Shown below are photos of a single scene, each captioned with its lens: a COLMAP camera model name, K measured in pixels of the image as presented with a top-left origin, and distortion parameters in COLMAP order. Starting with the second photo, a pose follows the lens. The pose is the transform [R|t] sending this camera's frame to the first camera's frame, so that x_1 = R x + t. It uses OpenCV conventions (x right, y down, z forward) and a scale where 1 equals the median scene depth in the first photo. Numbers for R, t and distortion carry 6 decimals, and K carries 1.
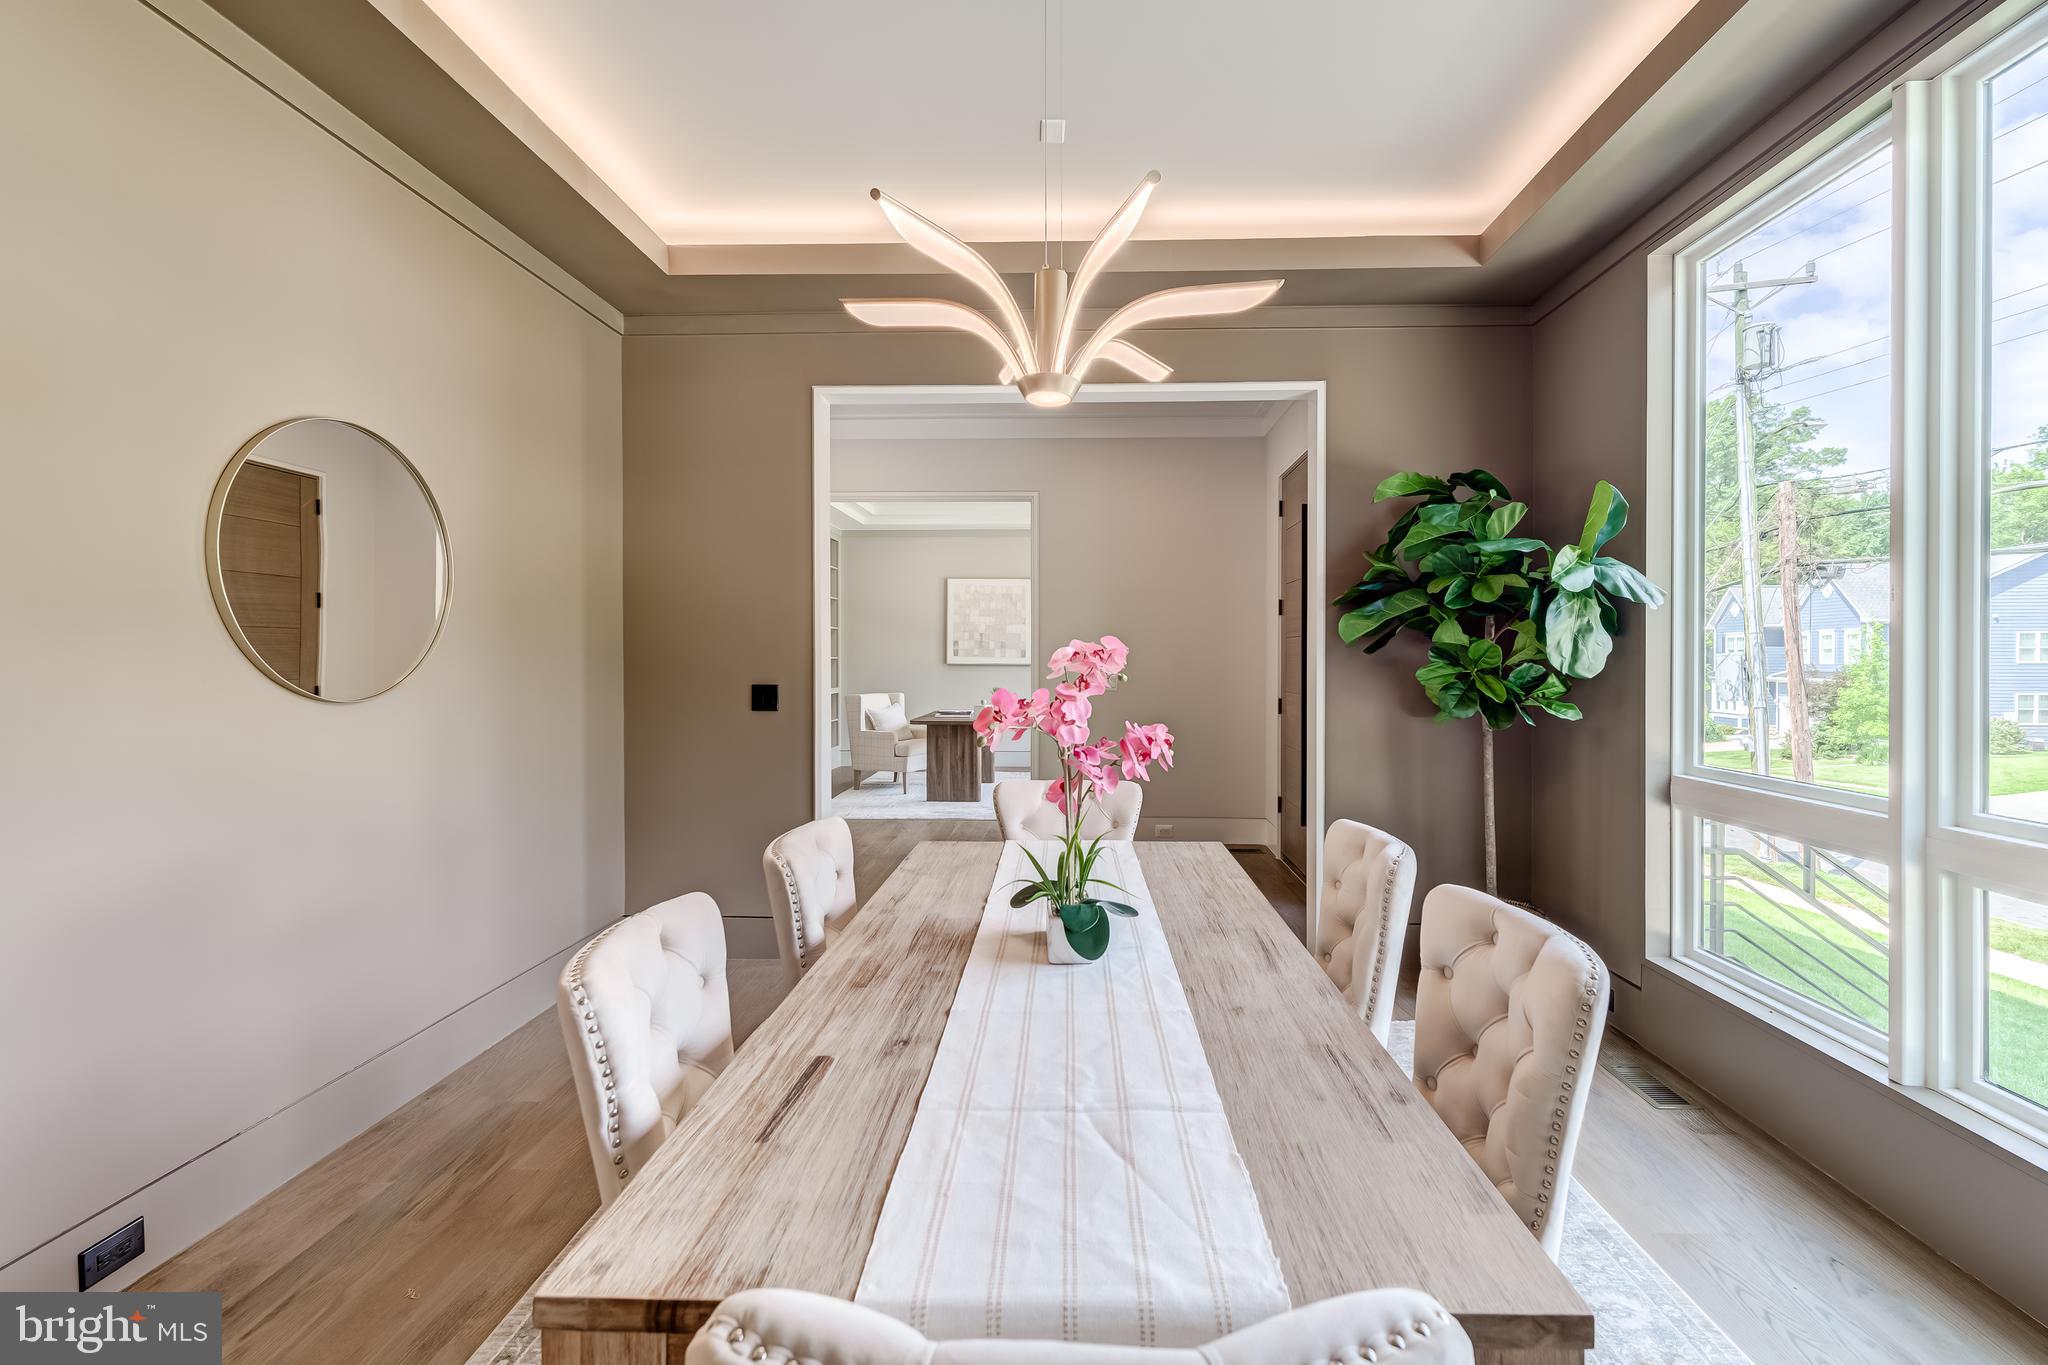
lens RADIAL K [[895.8, 0, 1025.9], [0, 895.8, 666.5], [0, 0, 1]] dist [0.005705, 0.000218]
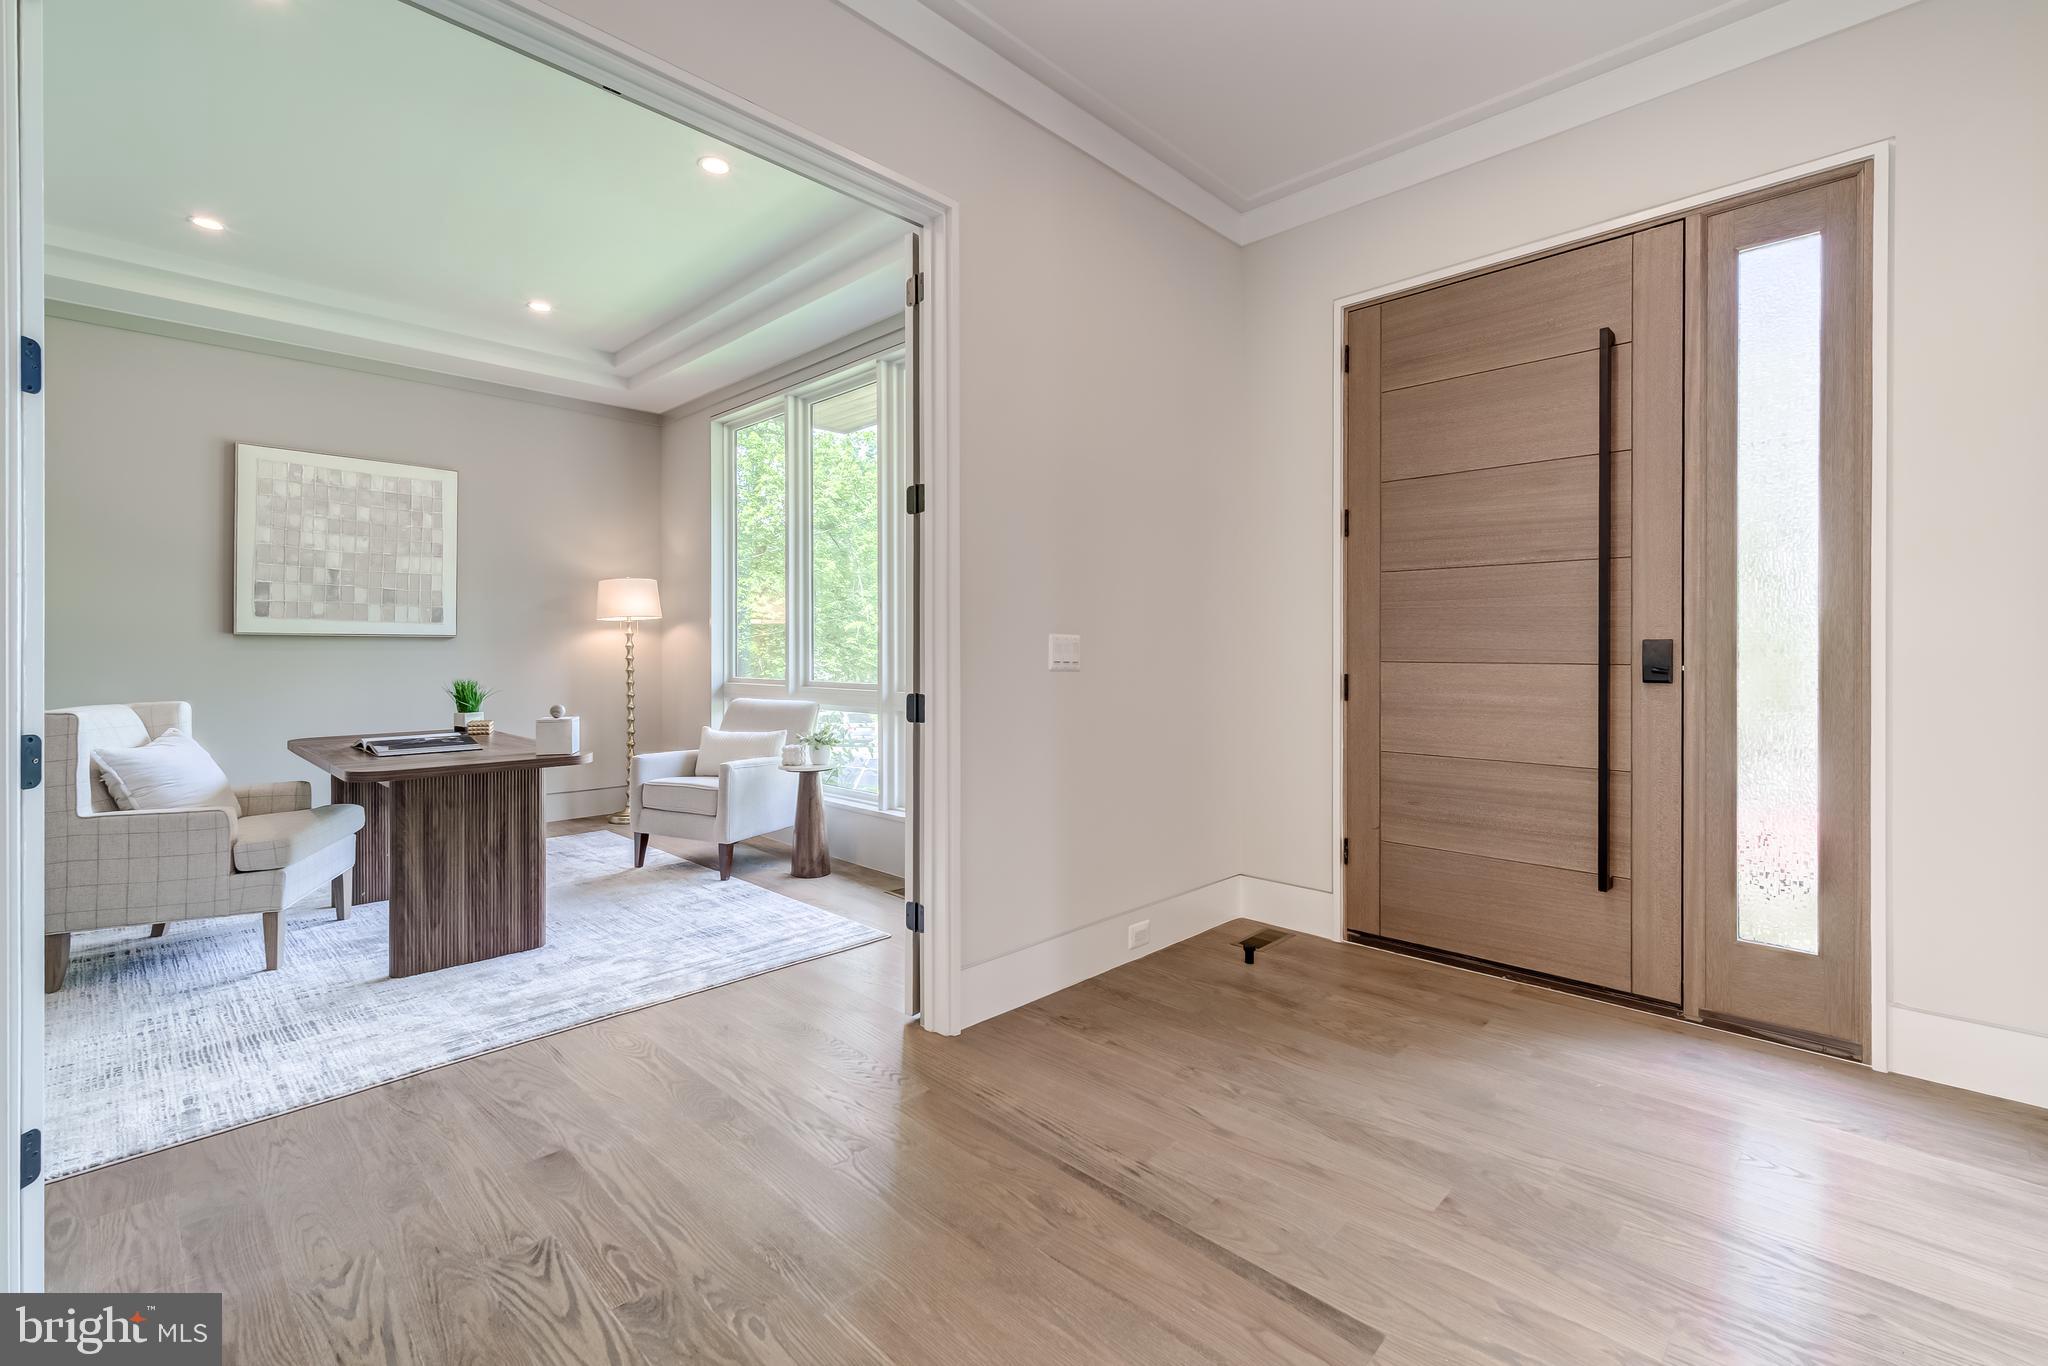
lens RADIAL K [[895.8, 0, 1018.1], [0, 895.8, 652.4], [0, 0, 1]] dist [0.005705, 0.000218]
pose [[0.654638, -0.002598, 0.755938, -0.188157], [0.008645, 0.999954, -0.004050, 0.012615], [-0.755893, 0.009186, 0.654631, 0.454646]]
